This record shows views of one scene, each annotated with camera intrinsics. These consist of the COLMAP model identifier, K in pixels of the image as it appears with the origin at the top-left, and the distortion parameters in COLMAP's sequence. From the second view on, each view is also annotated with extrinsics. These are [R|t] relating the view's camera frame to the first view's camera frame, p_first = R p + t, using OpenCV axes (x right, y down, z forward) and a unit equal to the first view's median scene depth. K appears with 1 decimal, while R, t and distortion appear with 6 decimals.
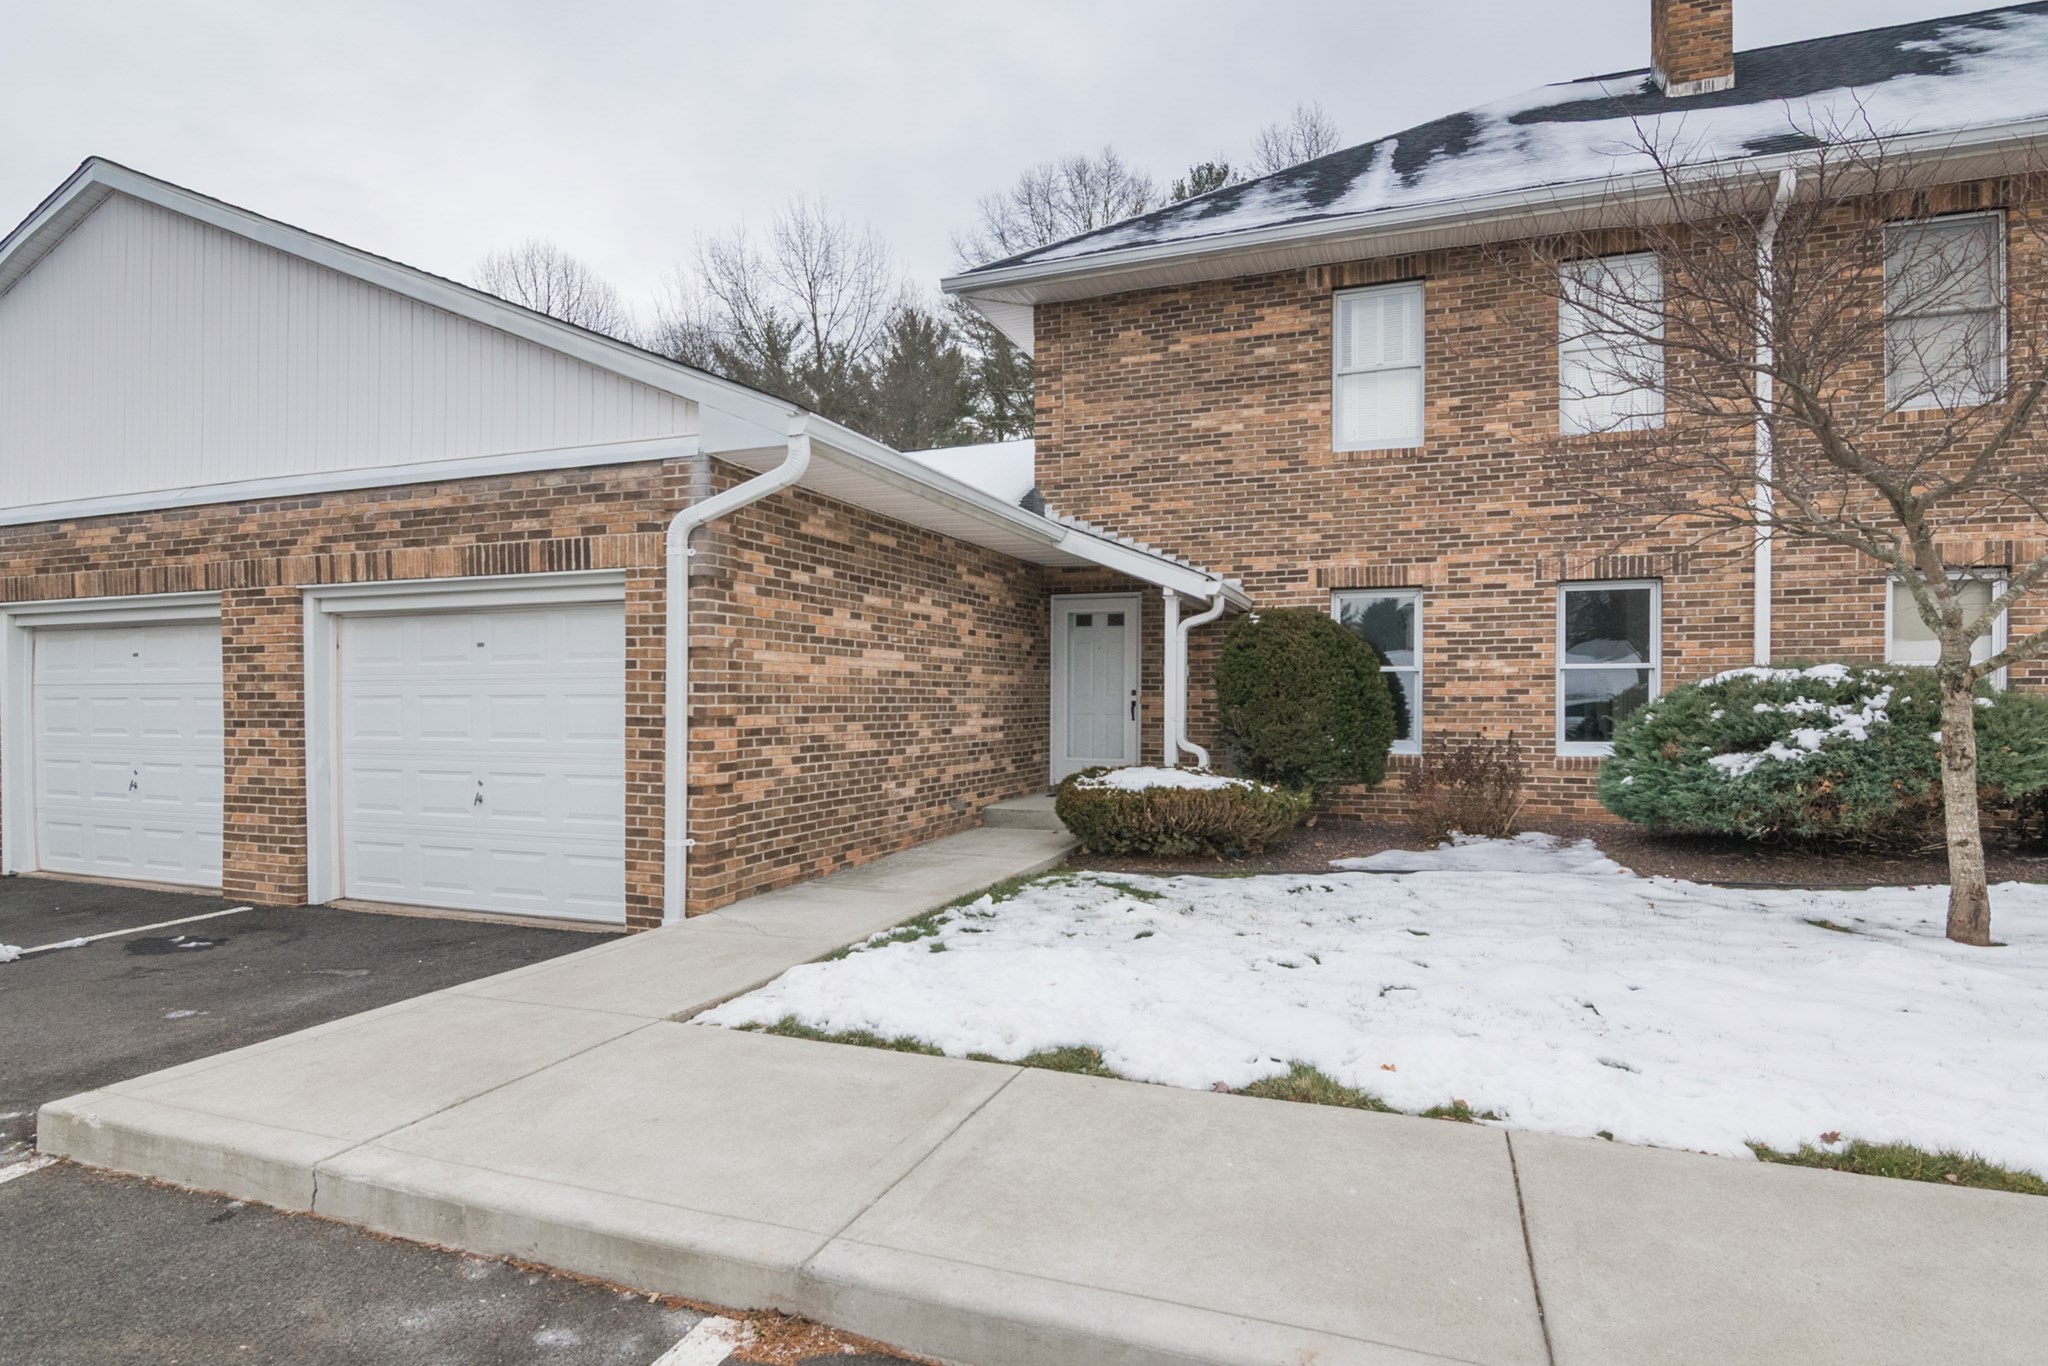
lens RADIAL K [[1100.5, 0, 1024.0], [0, 1100.5, 683.0], [0, 0, 1]] dist [-0.000027, -0.000008]
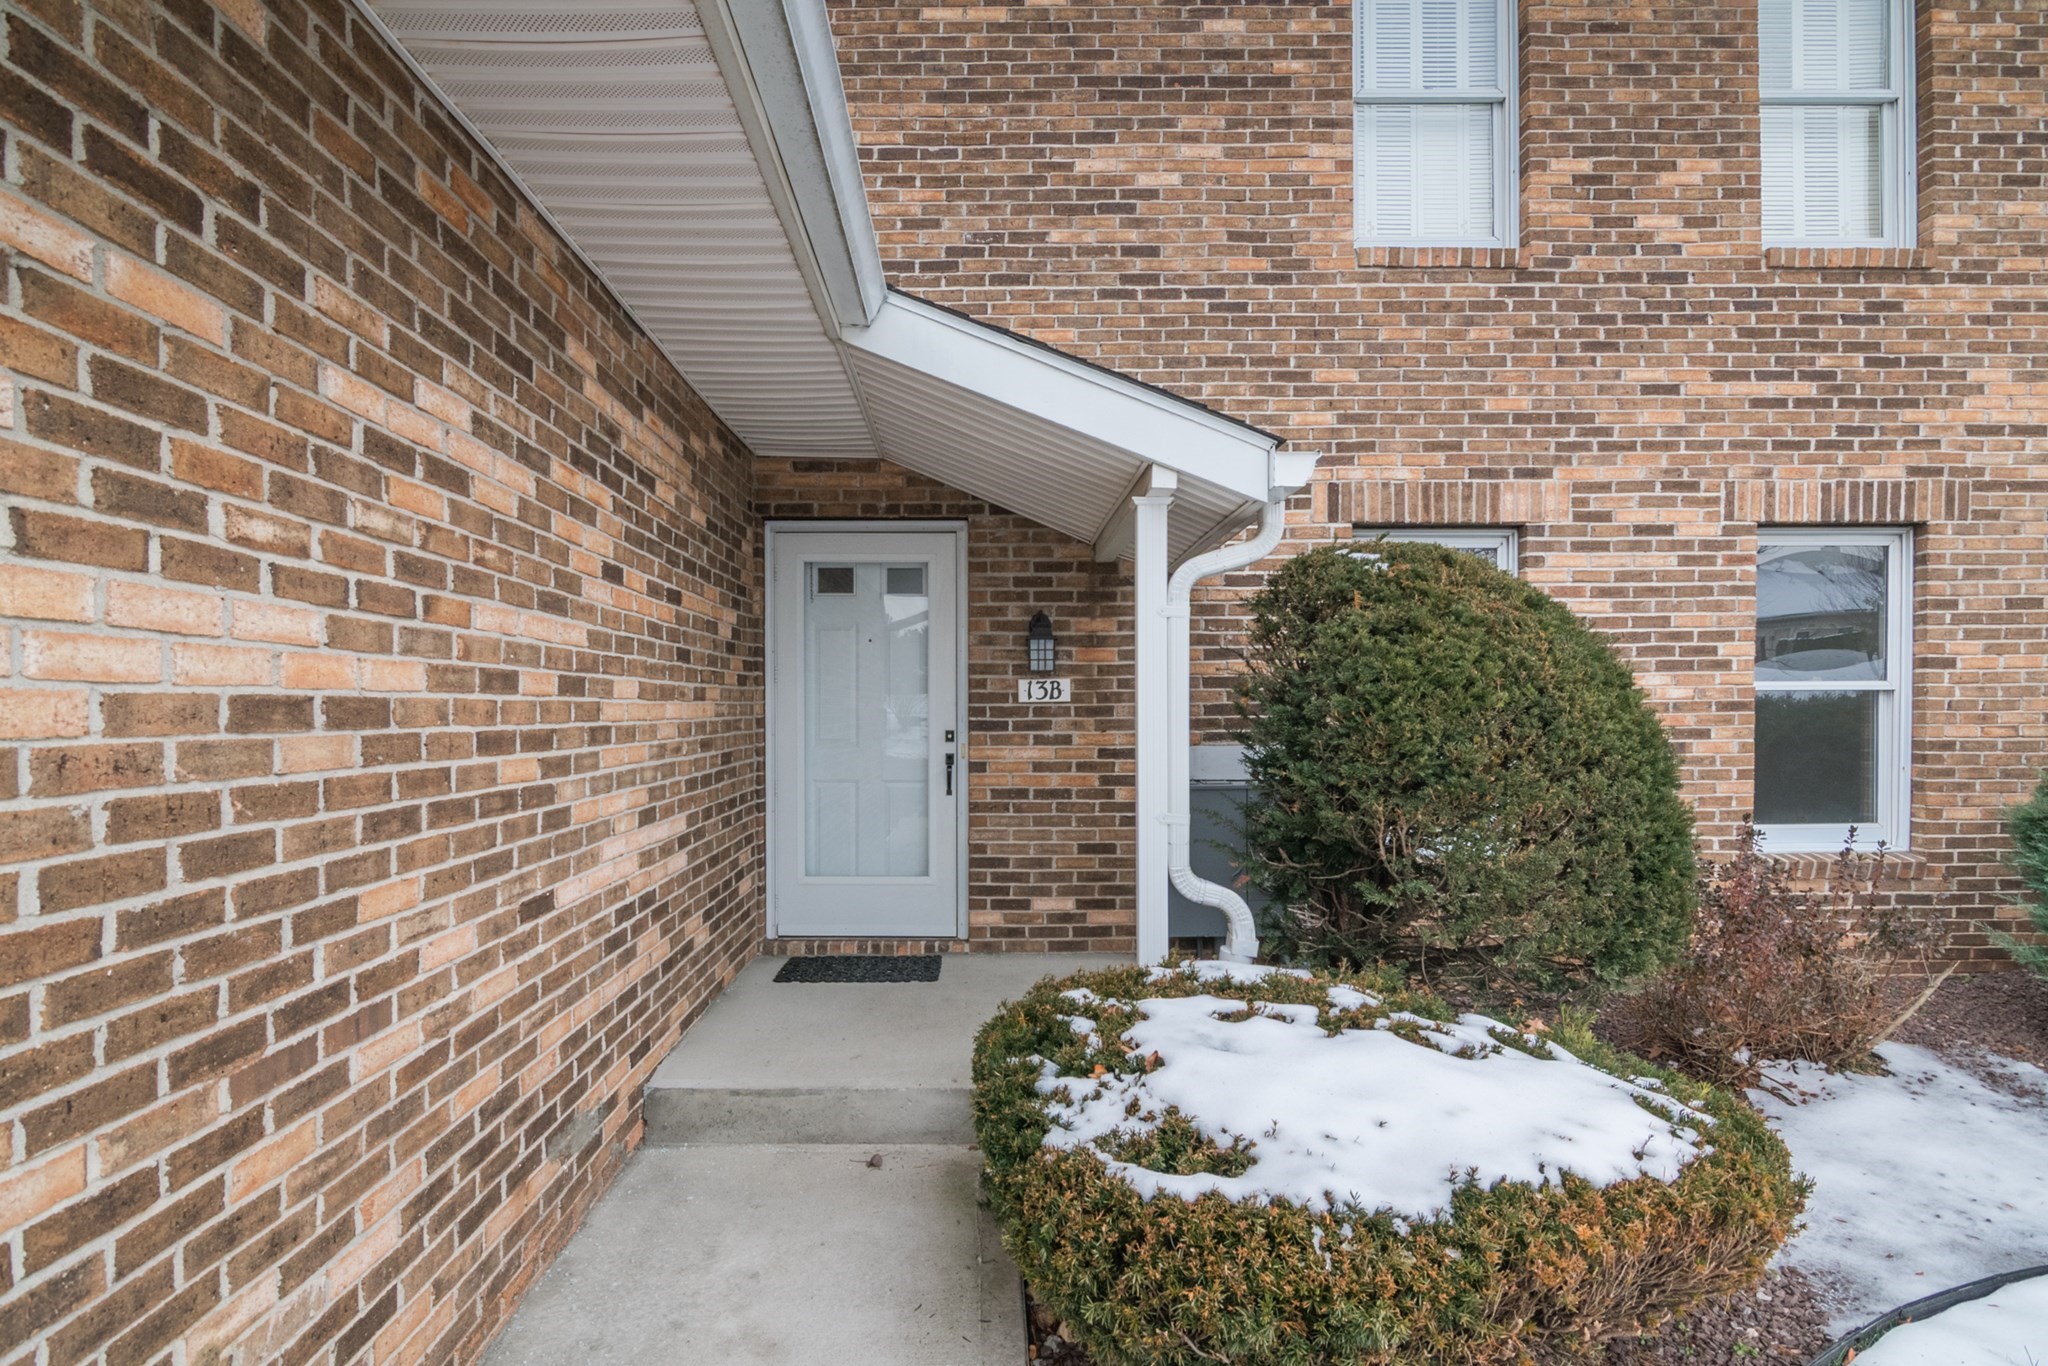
lens RADIAL K [[1304.5, 0, 1024.0], [0, 1304.5, 750.2], [0, 0, 1]] dist [-0.015598, -0.001720]
pose [[0.954350, -0.009240, 0.298548, -0.038986], [-0.002384, 0.999254, 0.038547, -0.007240], [-0.298681, -0.037499, 0.953616, 0.499991]]
